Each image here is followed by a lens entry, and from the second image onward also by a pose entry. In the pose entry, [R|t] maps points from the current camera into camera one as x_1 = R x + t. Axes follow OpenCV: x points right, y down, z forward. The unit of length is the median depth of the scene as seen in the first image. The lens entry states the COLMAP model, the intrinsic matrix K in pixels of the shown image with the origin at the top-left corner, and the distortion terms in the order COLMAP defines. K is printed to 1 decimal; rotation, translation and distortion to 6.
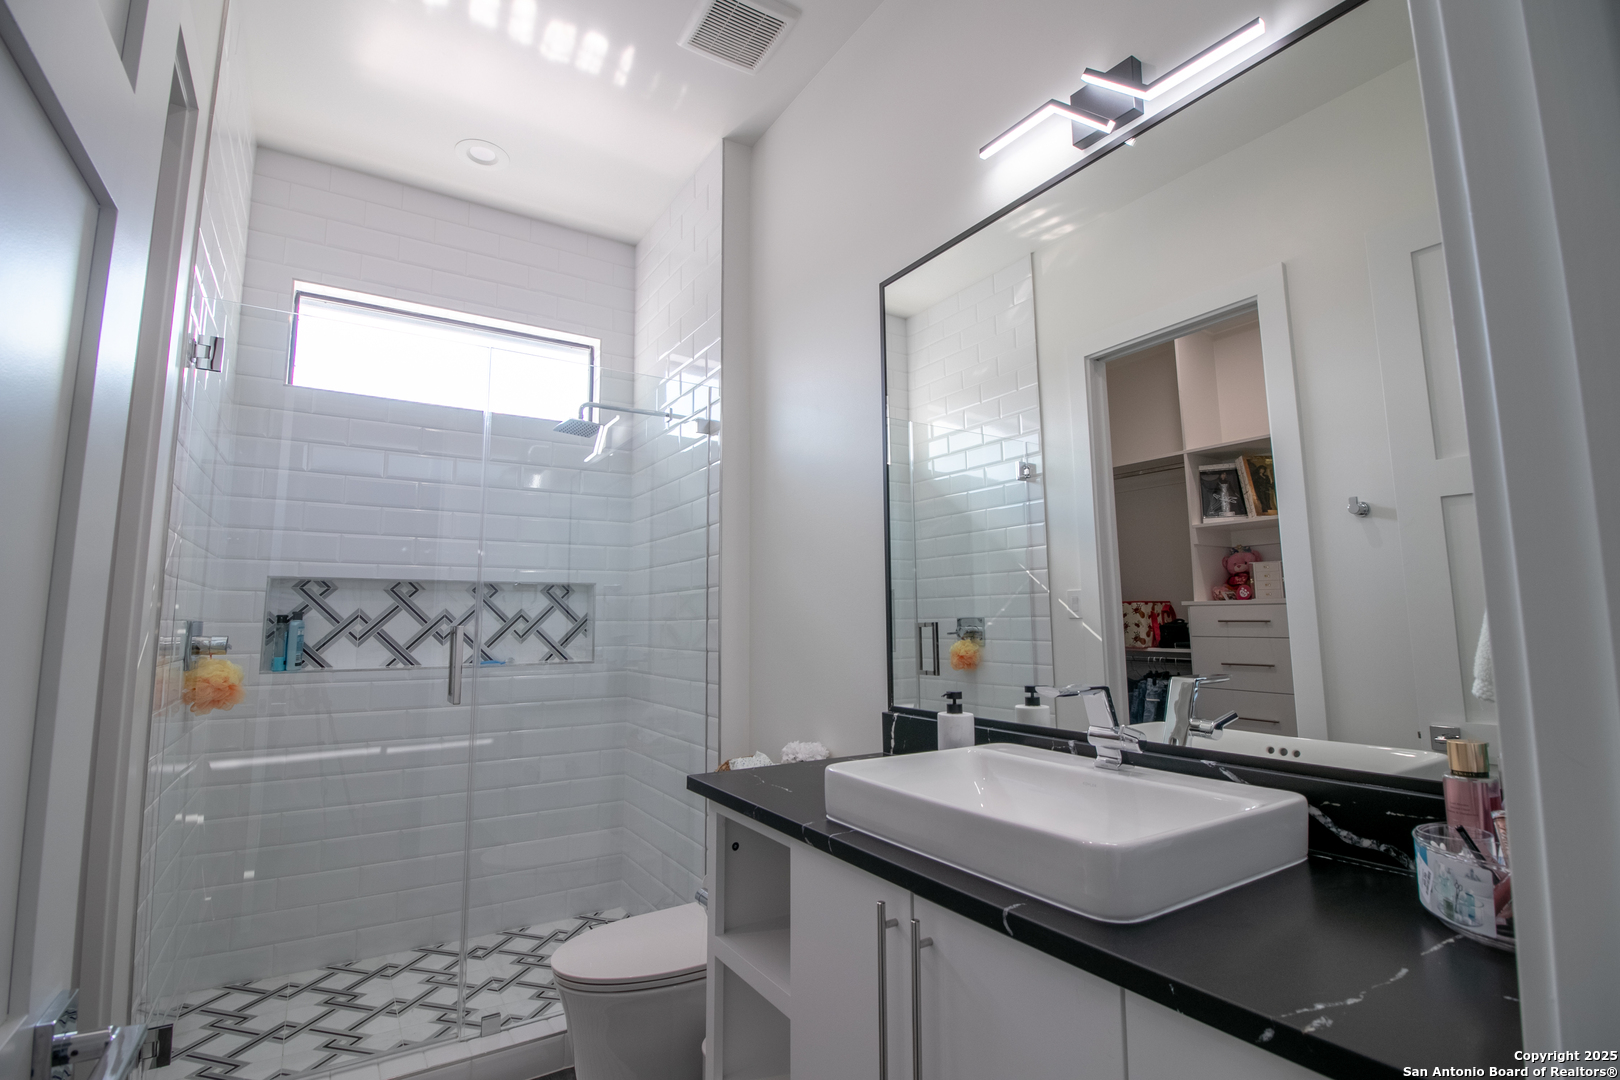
lens RADIAL K [[749.4, 0, 805.6], [0, 749.4, 530.4], [0, 0, 1]] dist [-0.000909, -0.012436]
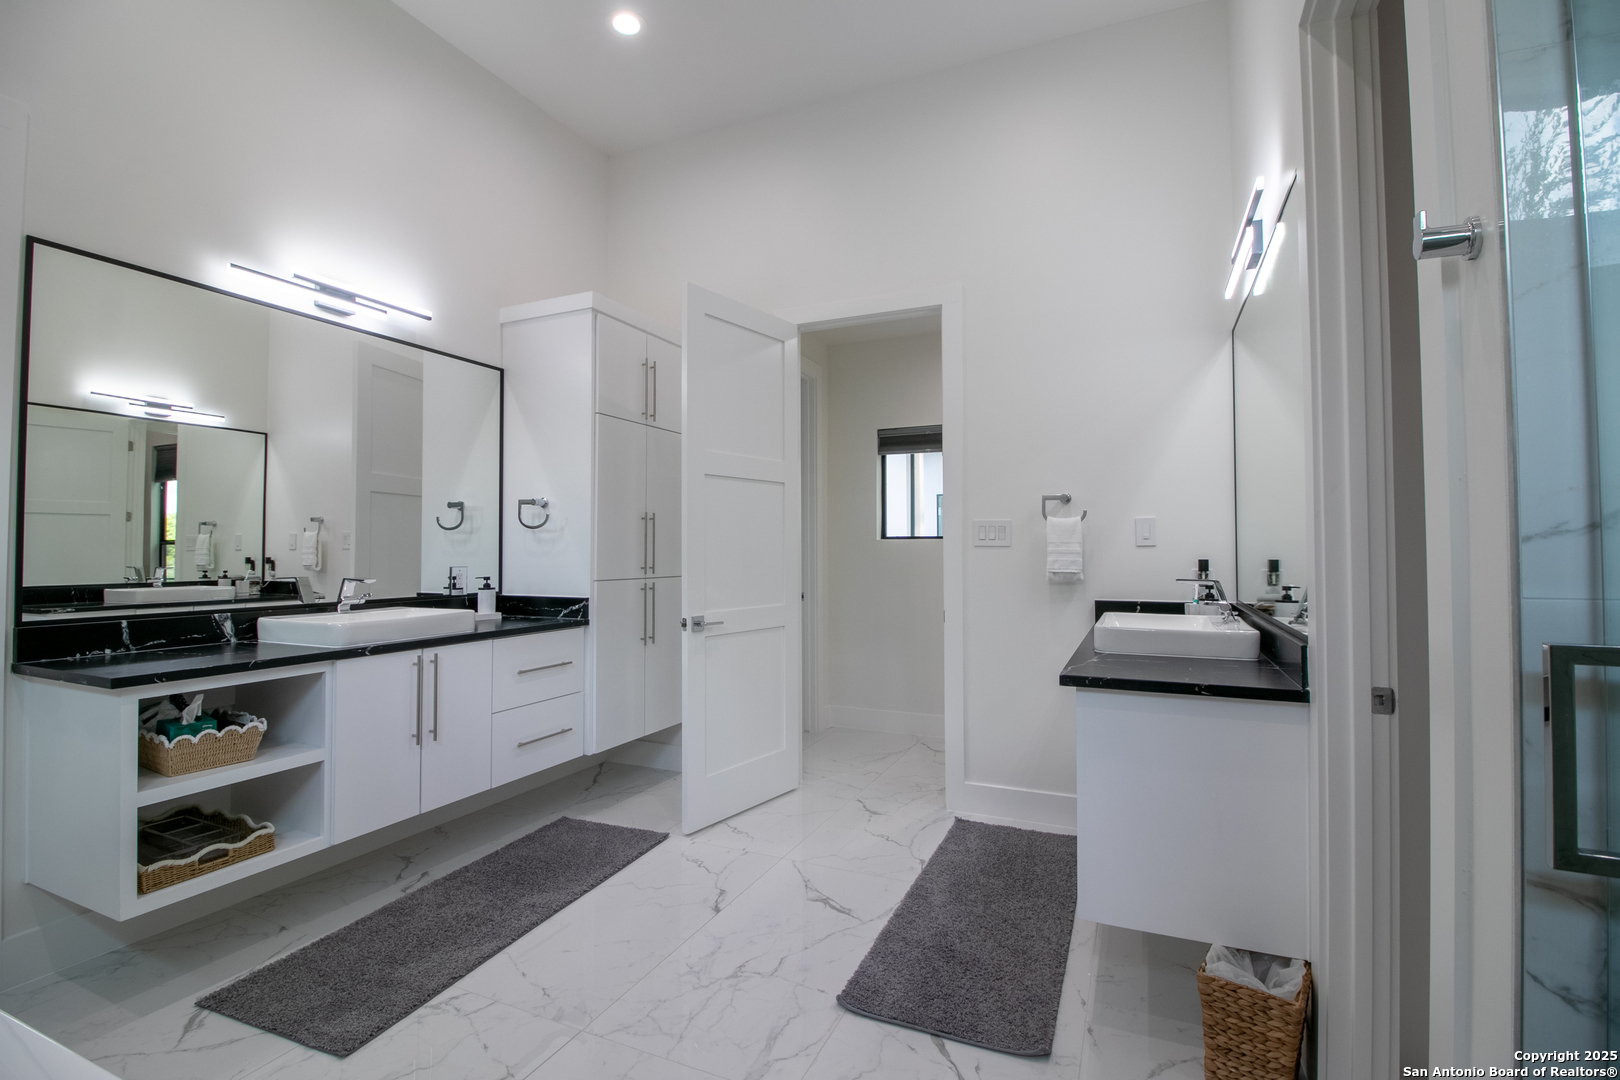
lens RADIAL K [[749.4, 0, 805.6], [0, 749.4, 530.4], [0, 0, 1]] dist [-0.000909, -0.012436]
pose [[-0.554111, 0.023392, 0.832114, -2.868443], [-0.097550, 0.990893, -0.092815, 0.158322], [-0.826708, -0.132602, -0.546783, 1.358219]]
